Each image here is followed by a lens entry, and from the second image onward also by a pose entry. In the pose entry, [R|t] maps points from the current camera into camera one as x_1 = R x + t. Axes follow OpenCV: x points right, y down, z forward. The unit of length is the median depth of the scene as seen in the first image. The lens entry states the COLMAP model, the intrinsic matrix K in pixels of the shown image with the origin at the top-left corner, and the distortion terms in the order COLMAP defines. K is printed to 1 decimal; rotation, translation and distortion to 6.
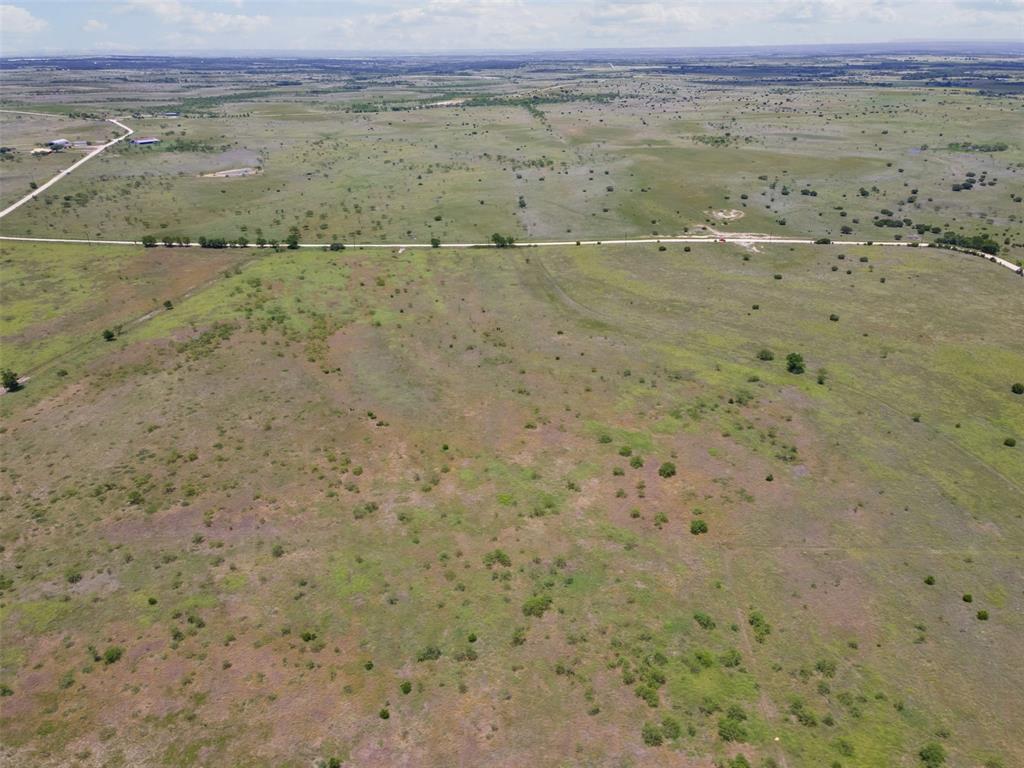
lens RADIAL K [[751.9, 0, 520.3], [0, 751.9, 381.4], [0, 0, 1]] dist [0.024218, 0.029456]
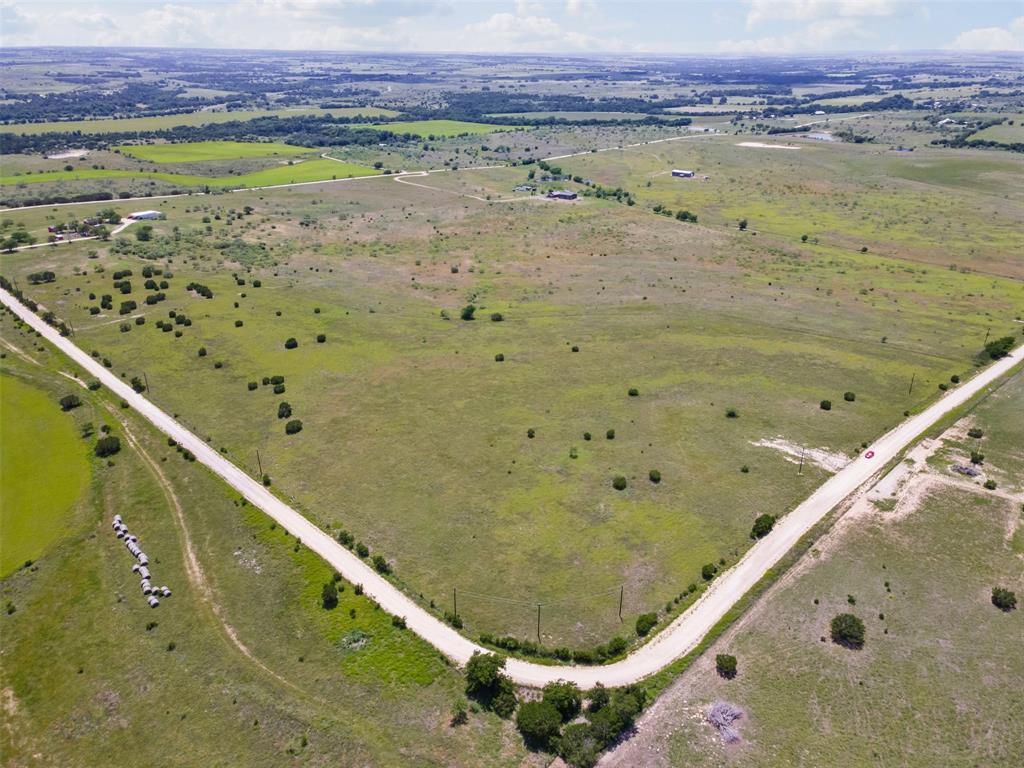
lens RADIAL K [[749.6, 0, 514.9], [0, 749.6, 387.3], [0, 0, 1]] dist [0.014075, 0.051212]
pose [[-0.655099, 0.315177, -0.686664, 0.730605], [-0.307623, 0.718828, 0.623422, -0.445892], [0.690082, 0.619637, -0.373948, 0.960998]]
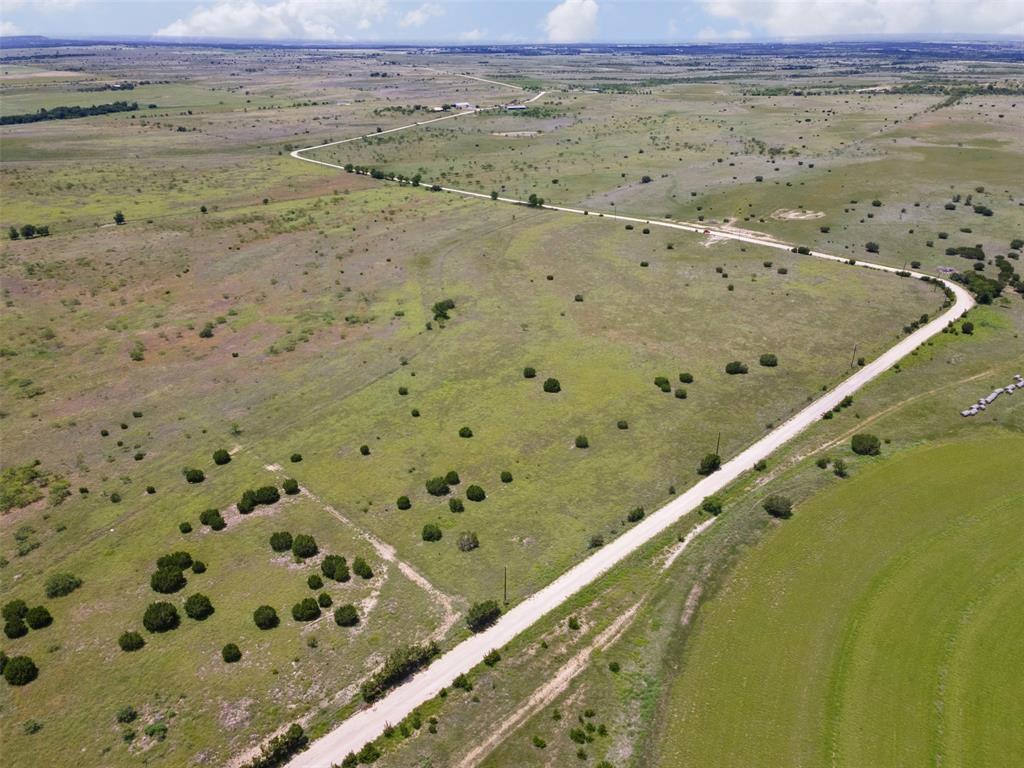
lens RADIAL K [[761.3, 0, 519.0], [0, 761.3, 380.4], [0, 0, 1]] dist [0.011236, 0.050013]
pose [[0.757609, 0.277001, -0.591015, 0.674659], [-0.270846, 0.957260, 0.101464, -0.042298], [0.593861, 0.083204, 0.800254, 0.118733]]
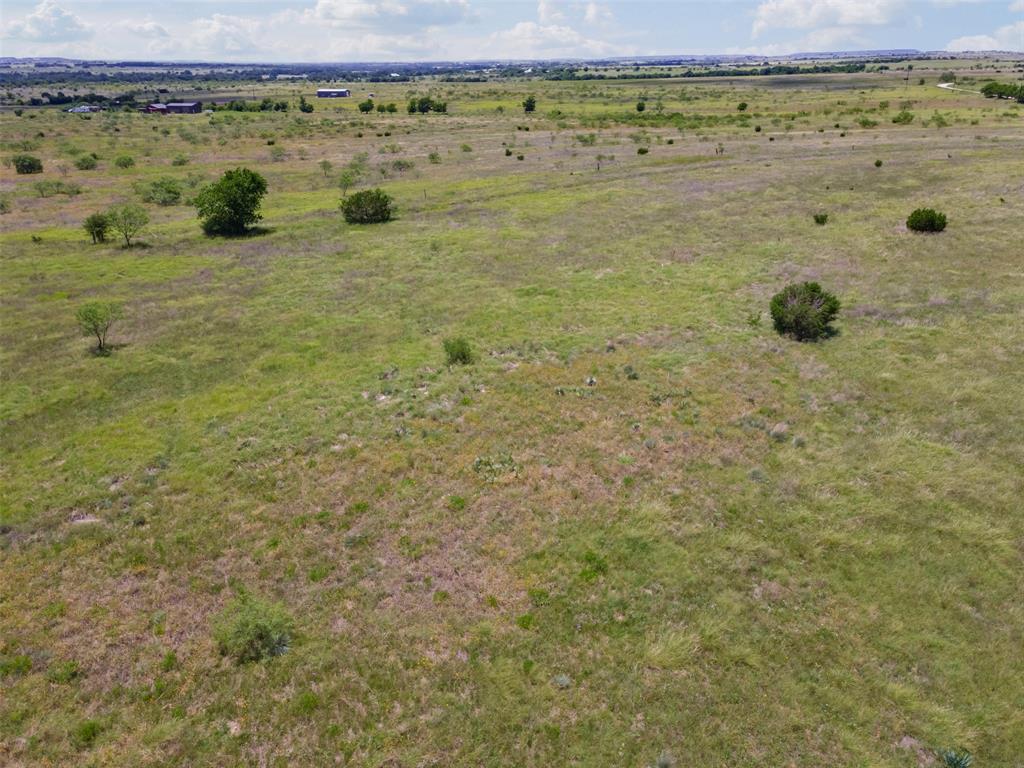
lens RADIAL K [[749.6, 0, 514.9], [0, 749.6, 387.3], [0, 0, 1]] dist [0.014075, 0.051212]
pose [[-0.120240, 0.403670, -0.906969, 0.379173], [-0.394854, 0.818778, 0.416765, -0.075465], [0.910842, 0.408232, 0.060940, 0.661670]]
